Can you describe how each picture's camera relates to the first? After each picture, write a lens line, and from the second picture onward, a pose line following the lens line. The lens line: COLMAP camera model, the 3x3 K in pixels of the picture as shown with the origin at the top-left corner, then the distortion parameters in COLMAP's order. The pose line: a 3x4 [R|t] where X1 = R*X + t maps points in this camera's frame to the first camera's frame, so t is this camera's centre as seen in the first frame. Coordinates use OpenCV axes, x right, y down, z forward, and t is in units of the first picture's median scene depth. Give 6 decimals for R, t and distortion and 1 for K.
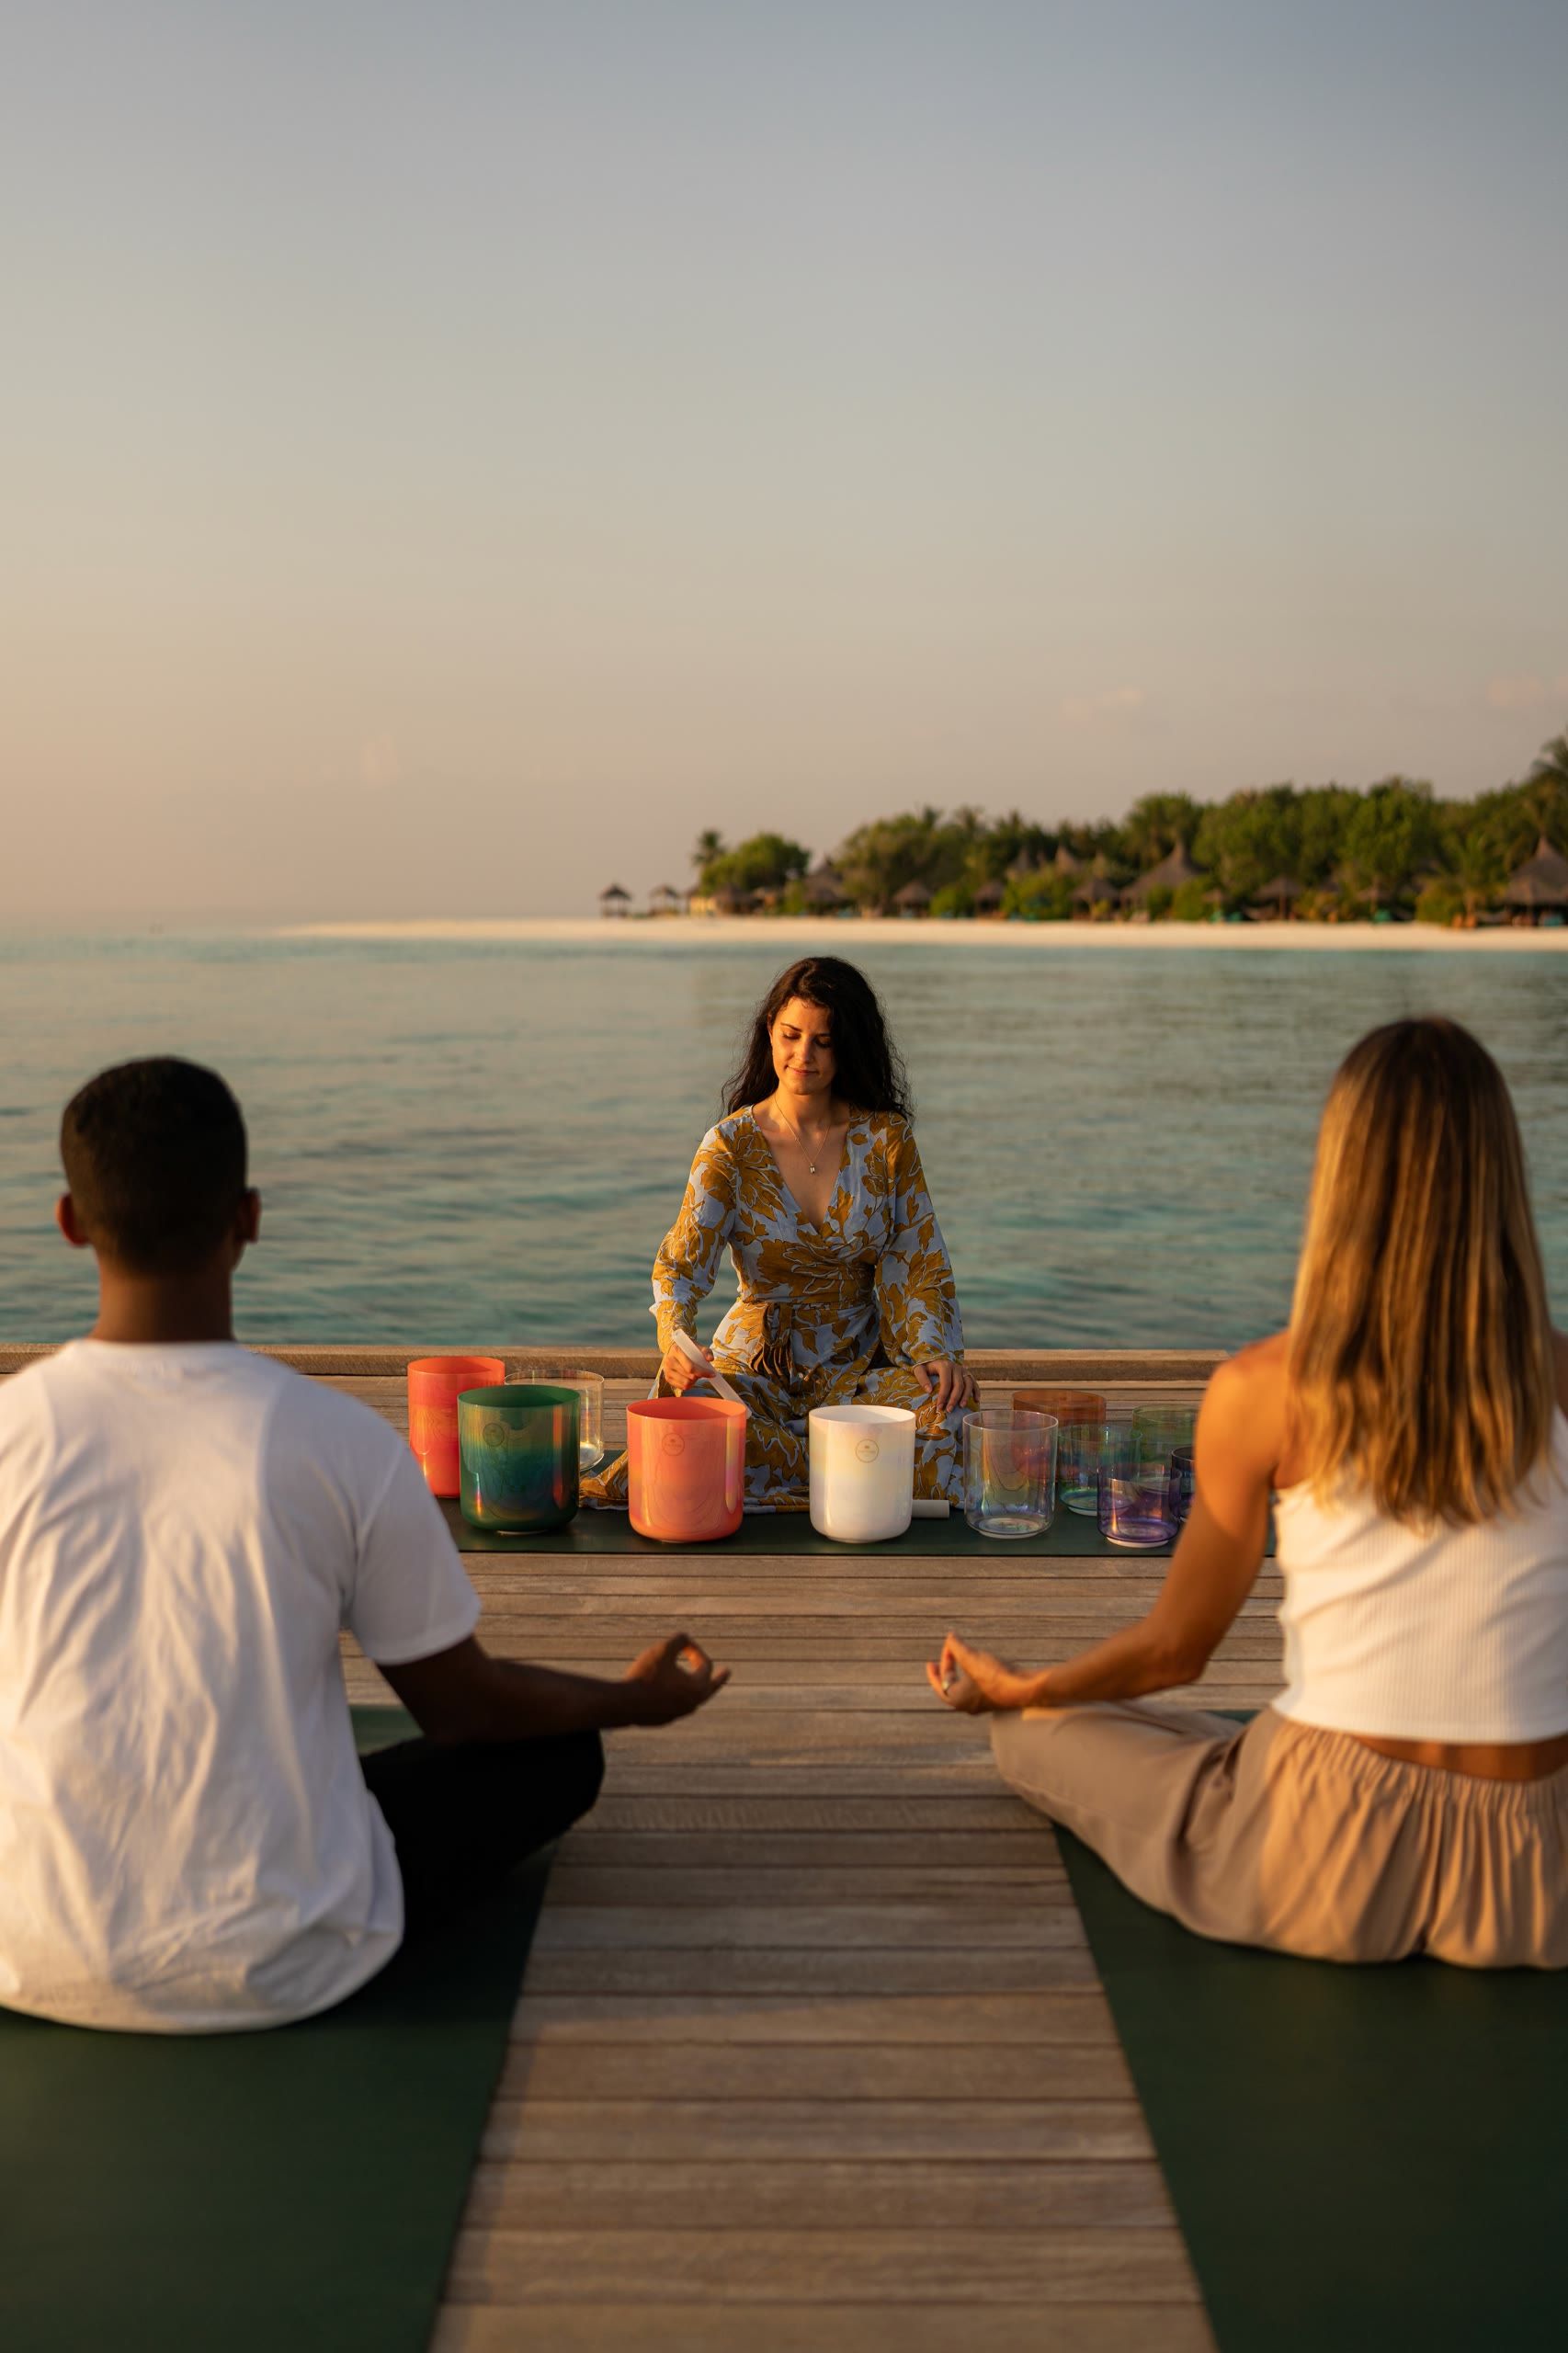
lens RADIAL K [[2615.6, 0, 784.0], [0, 2615.6, 1176.5], [0, 0, 1]] dist [-0.231708, -0.009419]
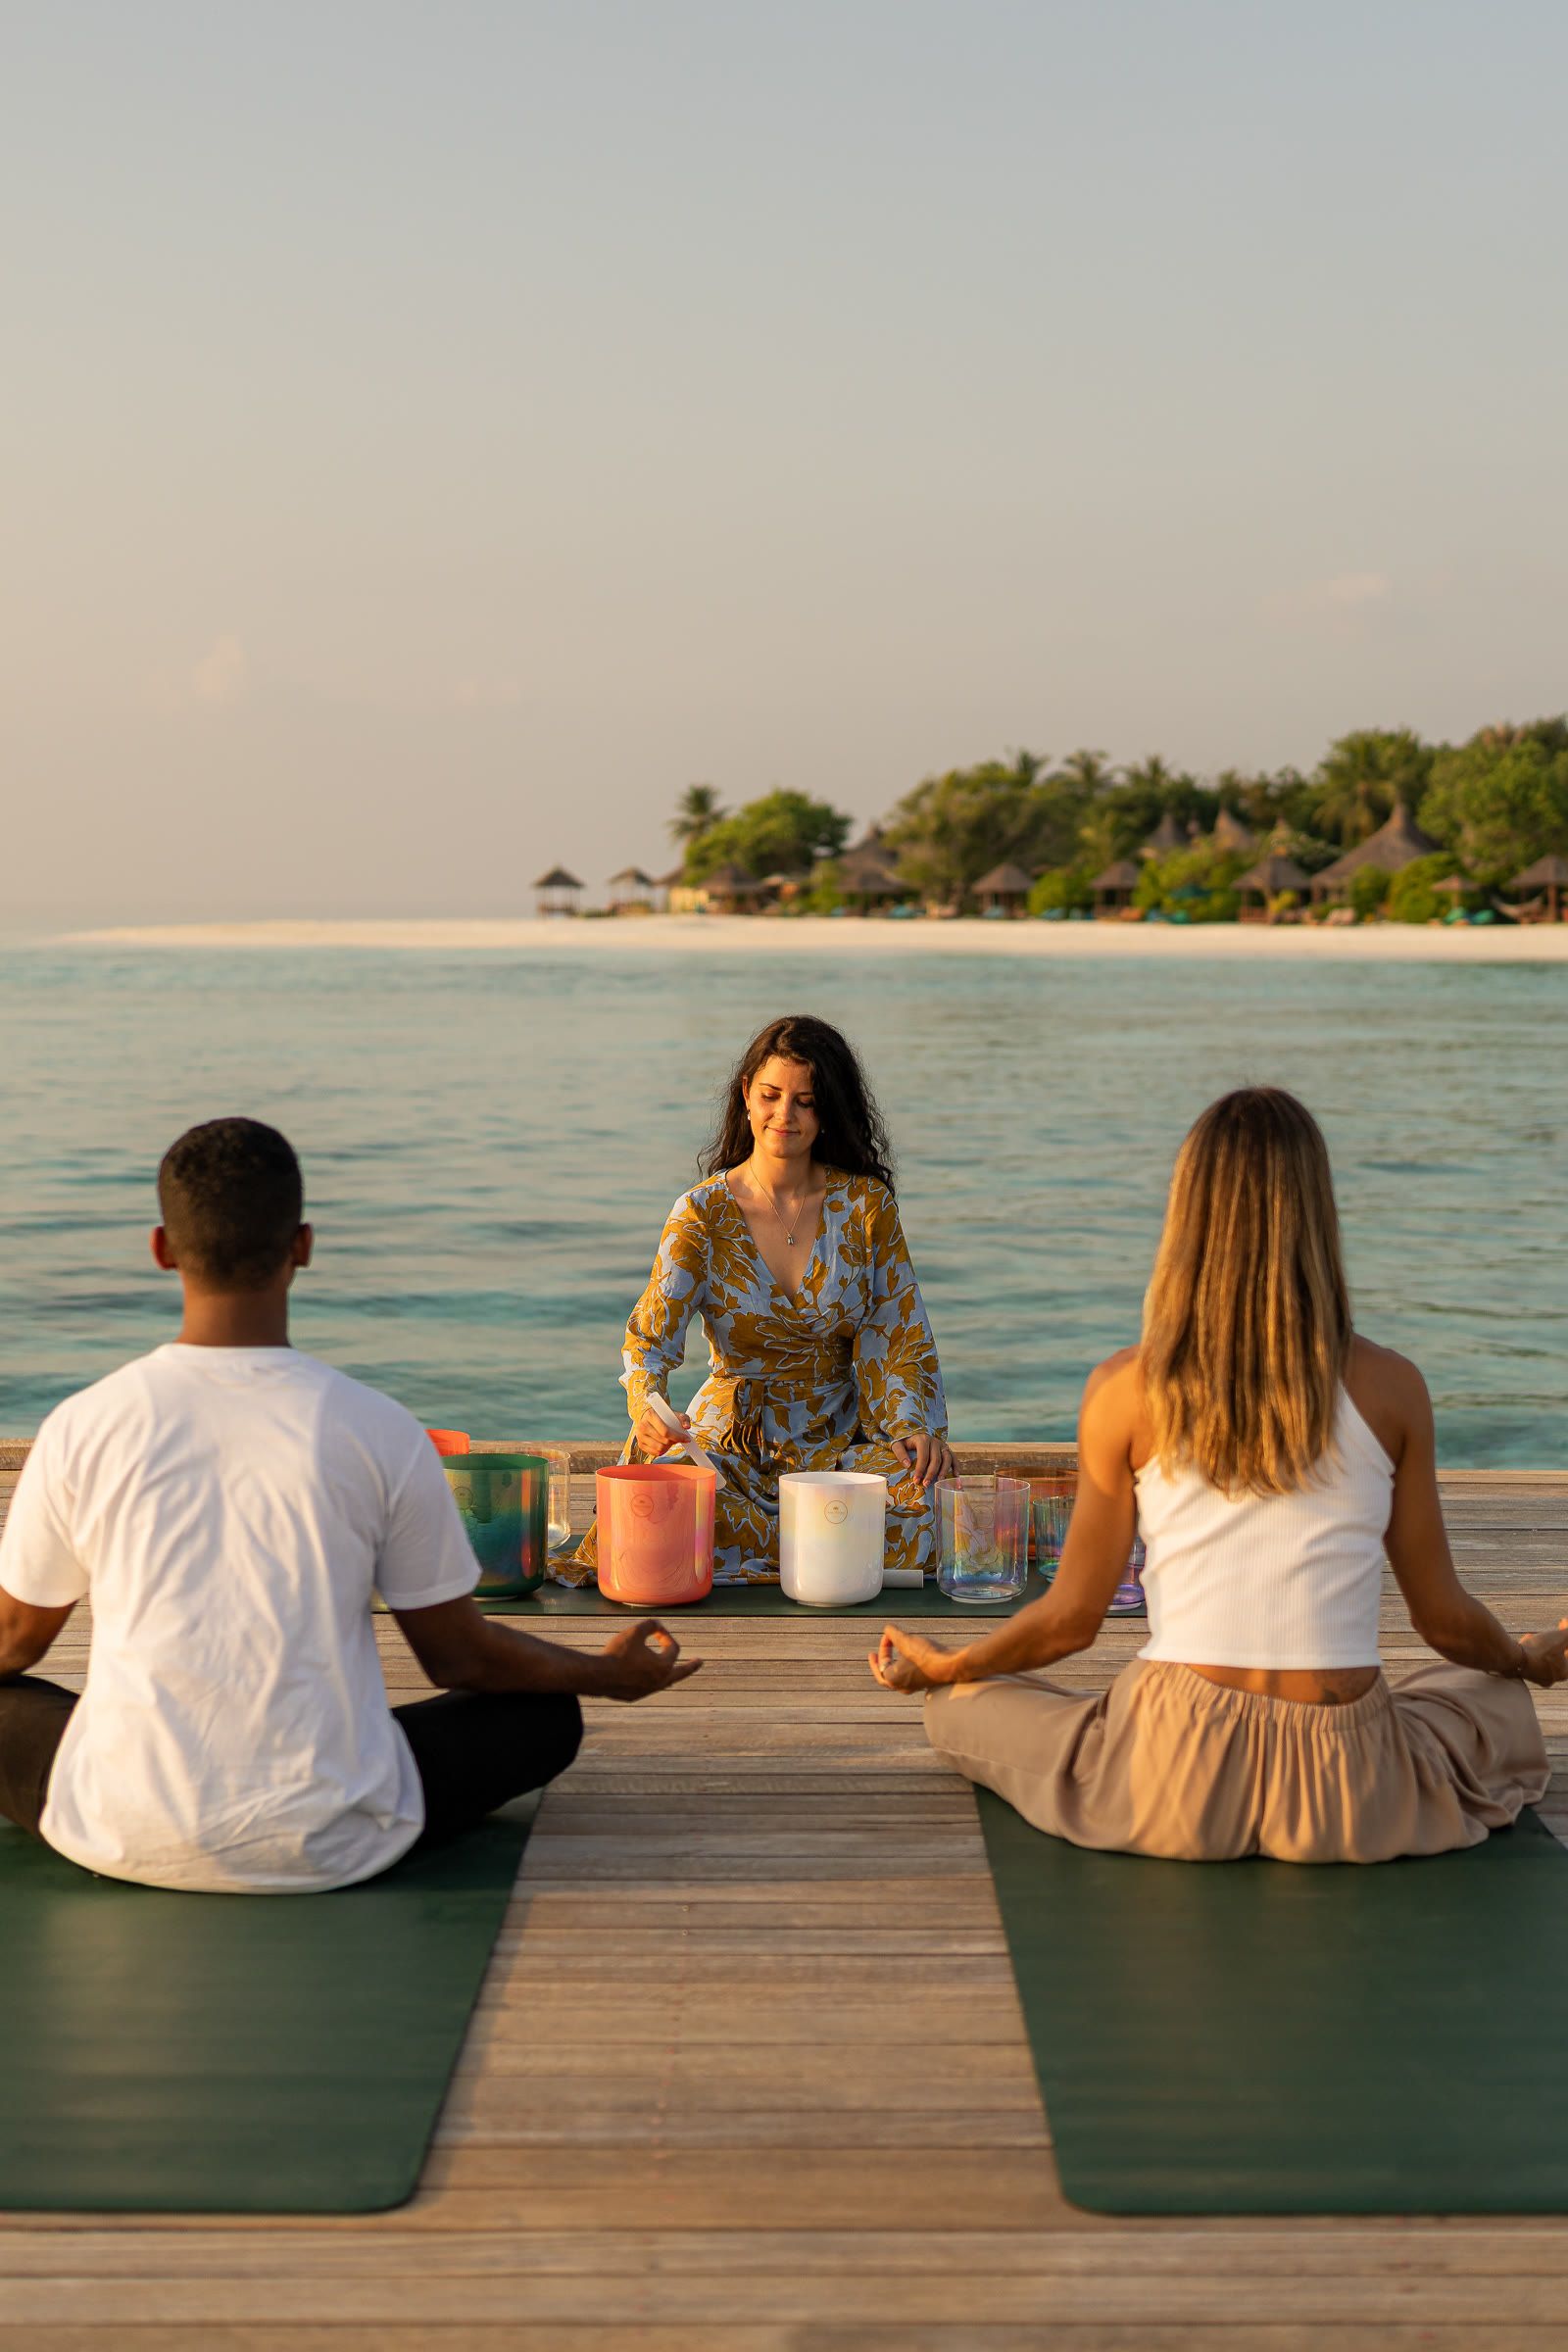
lens RADIAL K [[4387.8, 0, 784.0], [0, 4387.8, 1176.0], [0, 0, 1]] dist [-0.699300, 0.038677]
pose [[0.999940, -0.002206, -0.010776, 0.028976], [0.001833, 0.999401, -0.034549, 0.032006], [0.010845, 0.034527, 0.999345, -0.646443]]
